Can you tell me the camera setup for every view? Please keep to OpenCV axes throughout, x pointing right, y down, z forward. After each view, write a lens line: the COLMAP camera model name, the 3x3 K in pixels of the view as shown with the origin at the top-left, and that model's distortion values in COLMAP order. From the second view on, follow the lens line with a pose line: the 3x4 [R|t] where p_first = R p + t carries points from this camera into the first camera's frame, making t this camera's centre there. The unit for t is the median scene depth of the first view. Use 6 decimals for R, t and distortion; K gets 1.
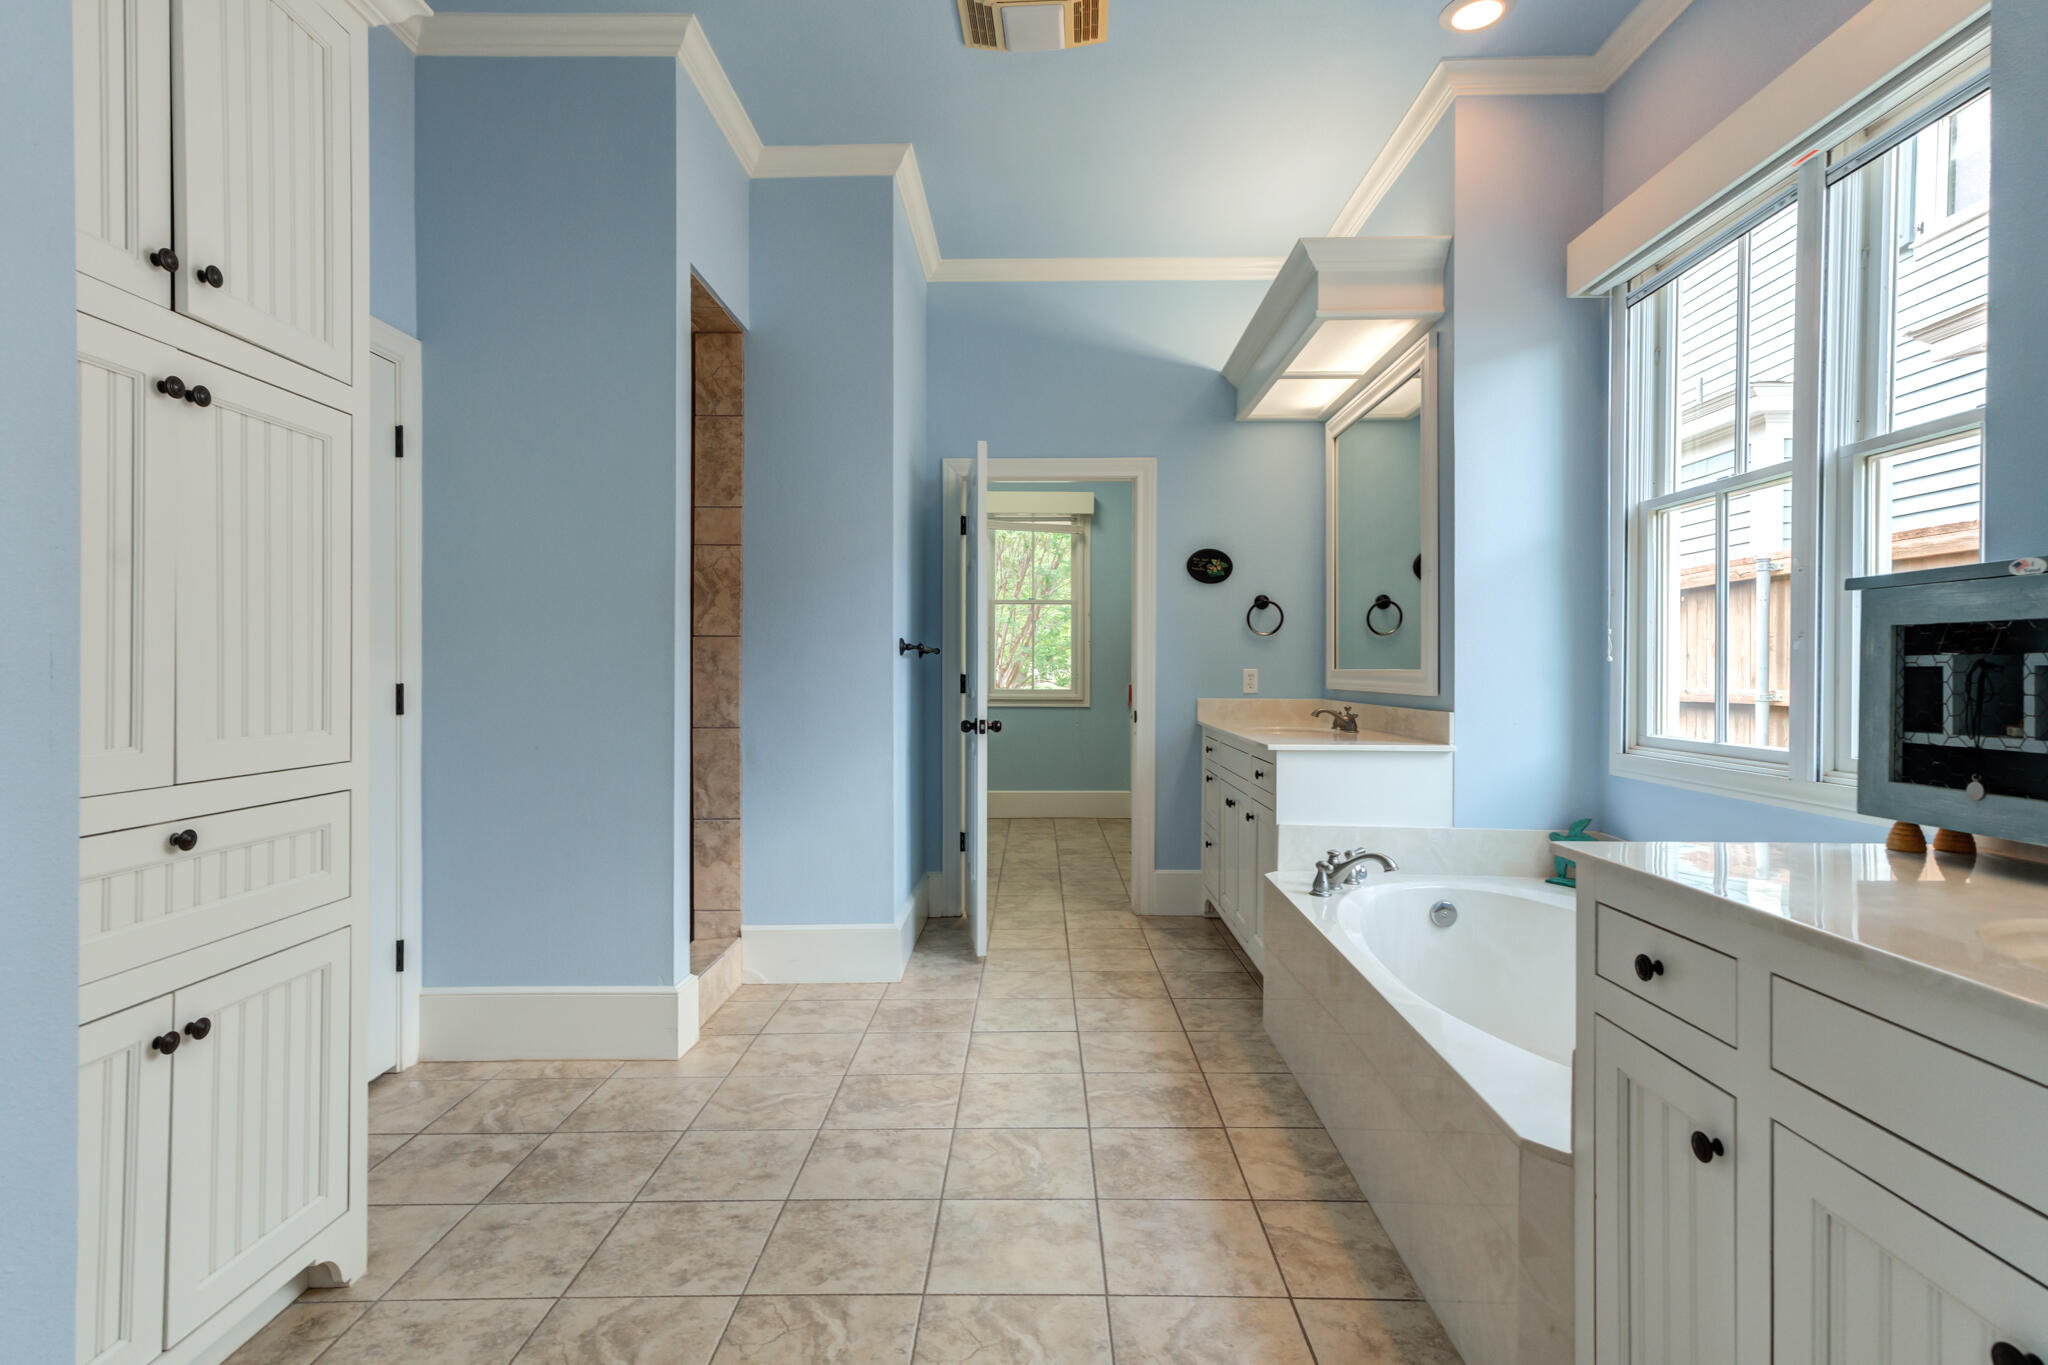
lens RADIAL K [[1033.3, 0, 1025.0], [0, 1033.3, 673.6], [0, 0, 1]] dist [0.014484, 0.001271]
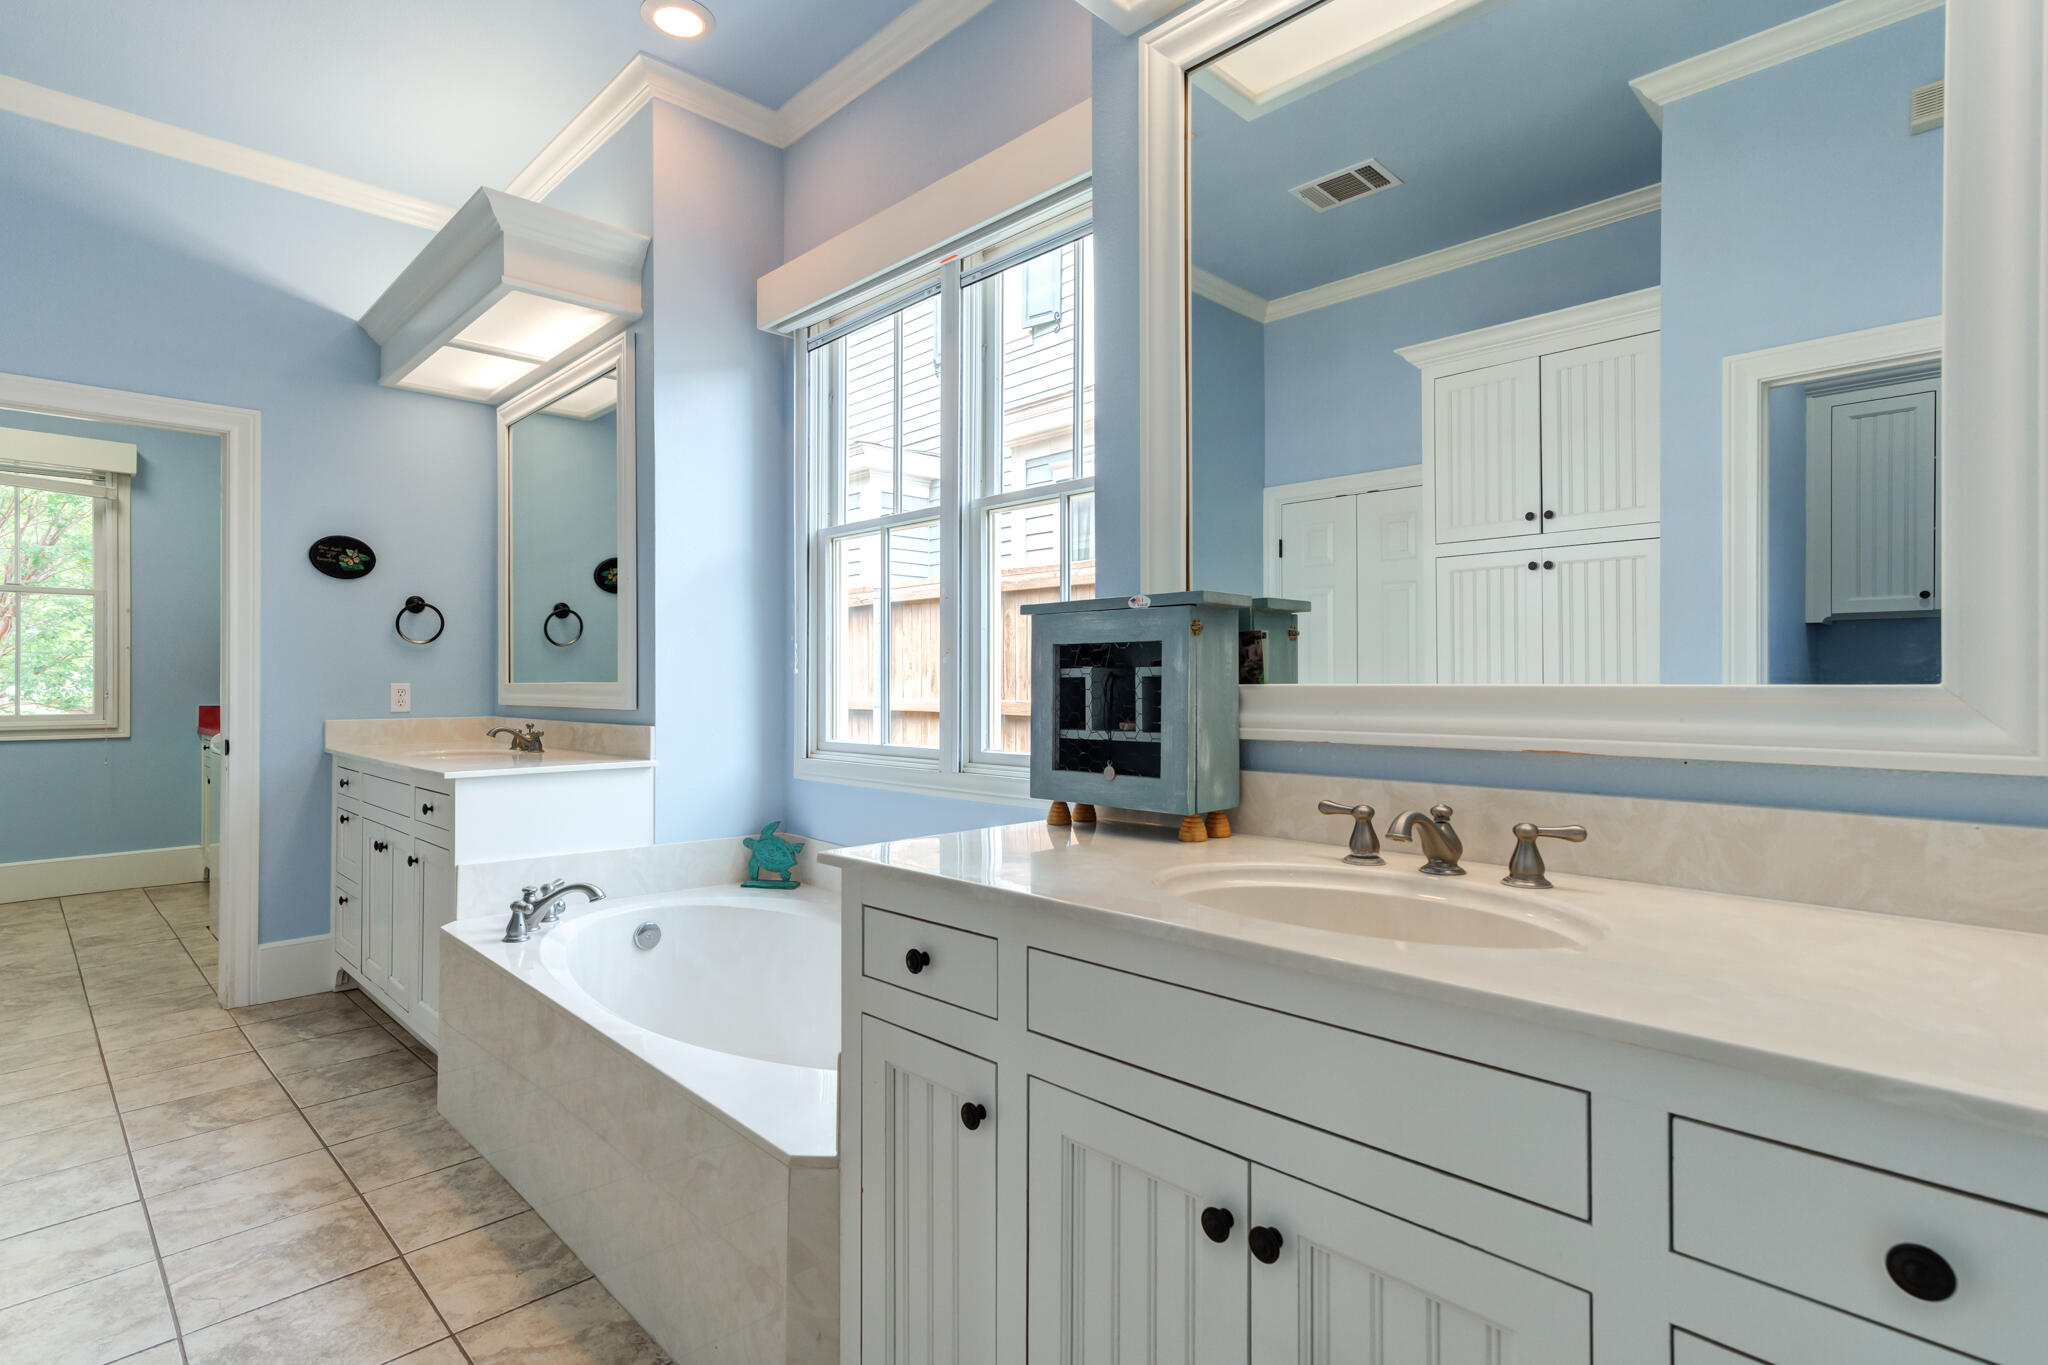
lens RADIAL K [[1028.5, 0, 1026.4], [0, 1028.5, 675.5], [0, 0, 1]] dist [0.012211, 0.002994]
pose [[0.705020, -0.001997, 0.709185, -0.029780], [0.009572, 0.999932, -0.006701, -0.000584], [-0.709123, 0.011513, 0.704991, 0.073032]]
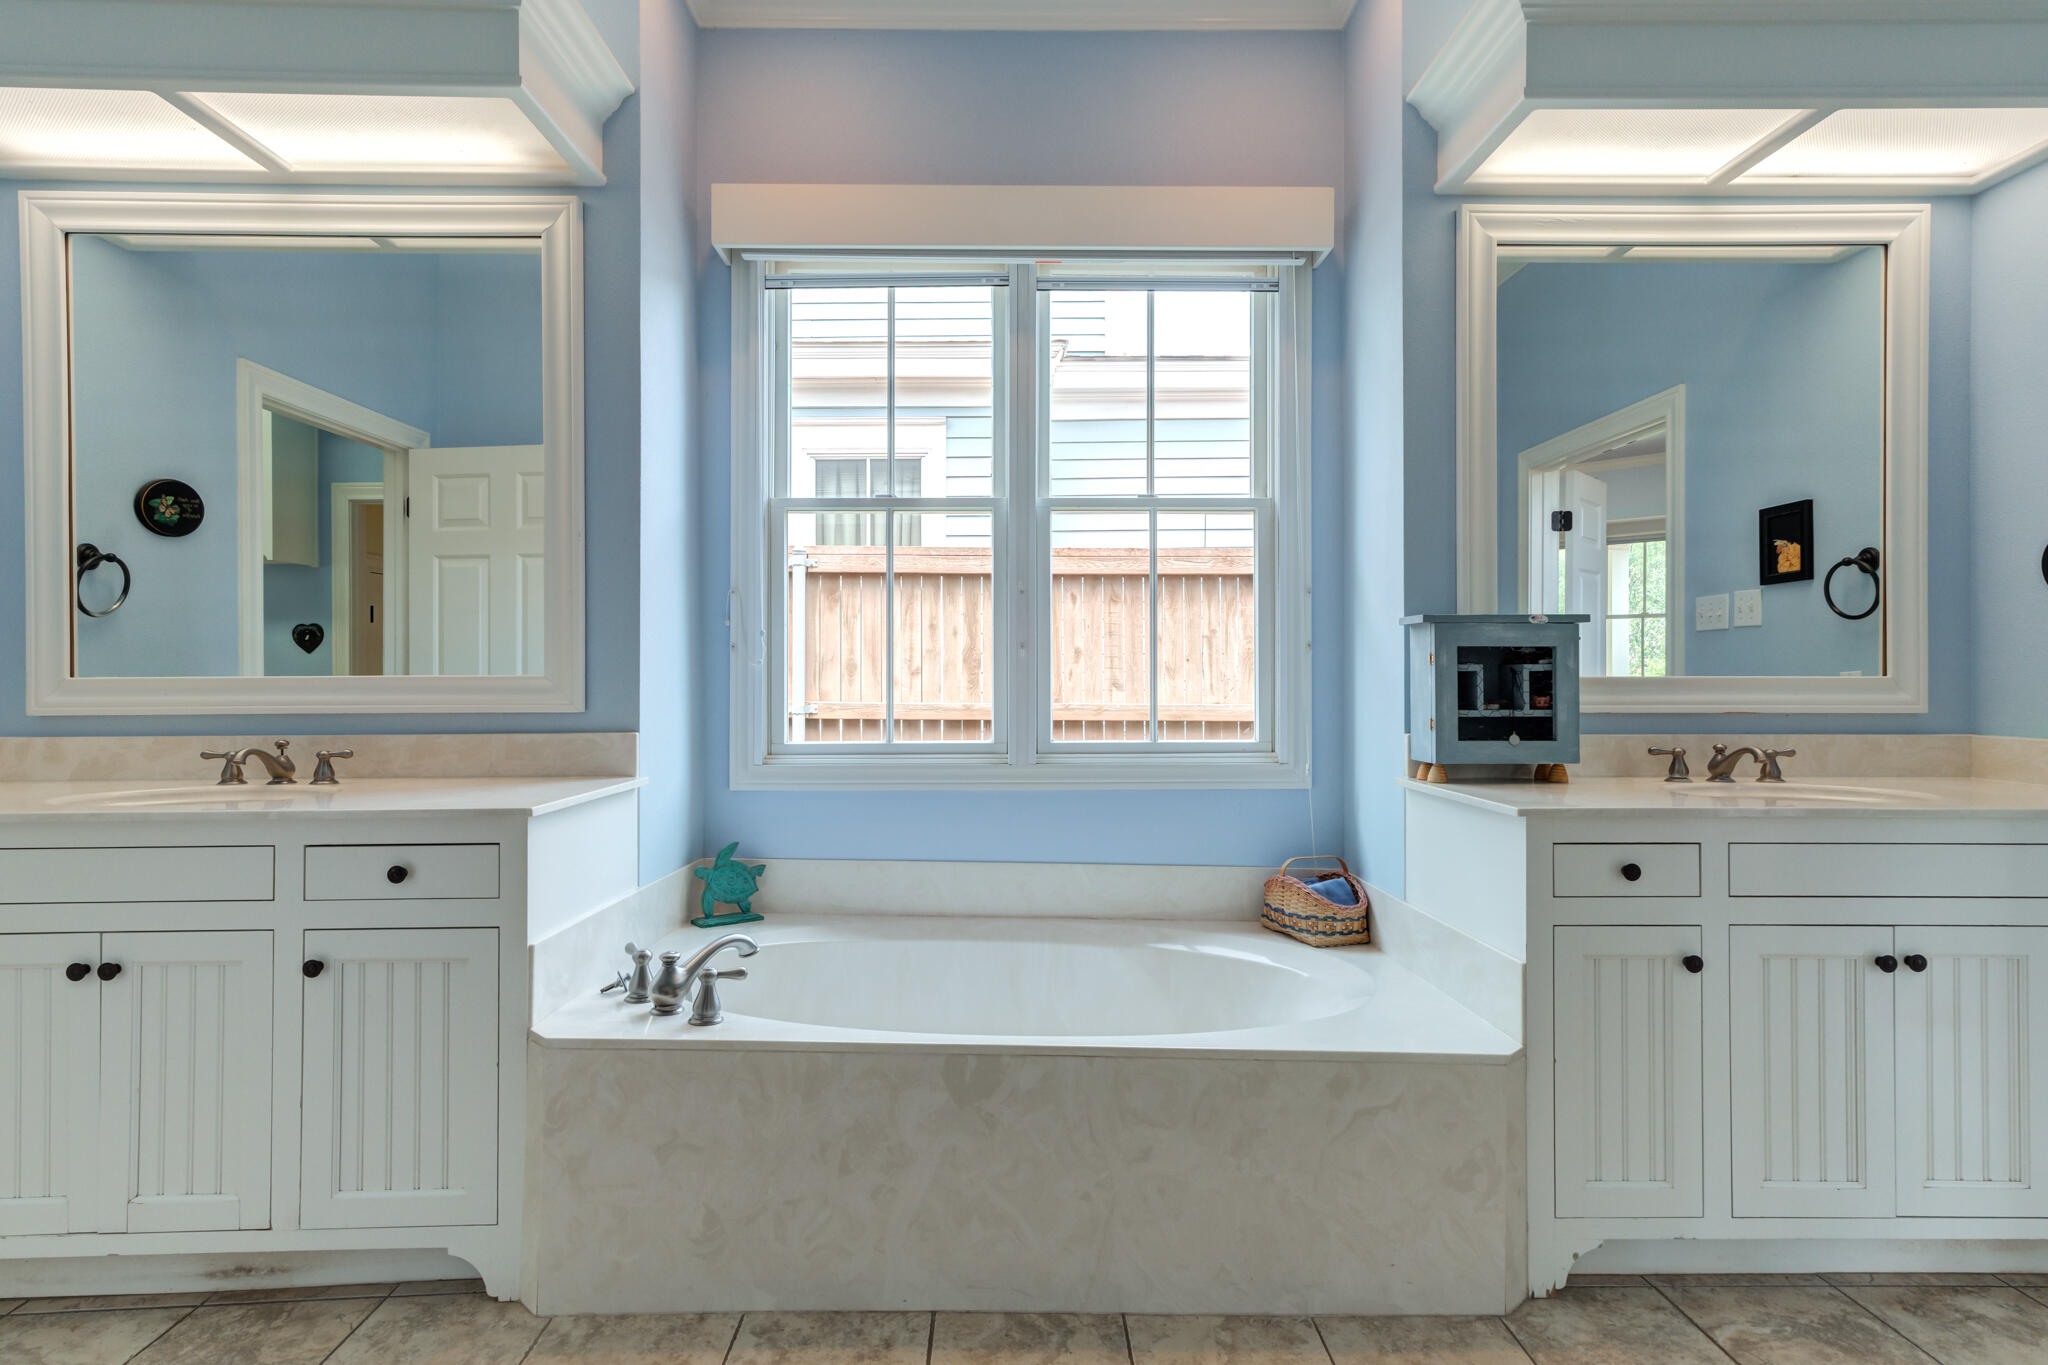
lens RADIAL K [[1028.5, 0, 1026.4], [0, 1028.5, 675.5], [0, 0, 1]] dist [0.012211, 0.002994]
pose [[-0.031365, -0.001228, 0.999507, -0.362421], [0.006674, 0.999977, 0.001438, -0.003206], [-0.999486, 0.006716, -0.031356, 0.808041]]
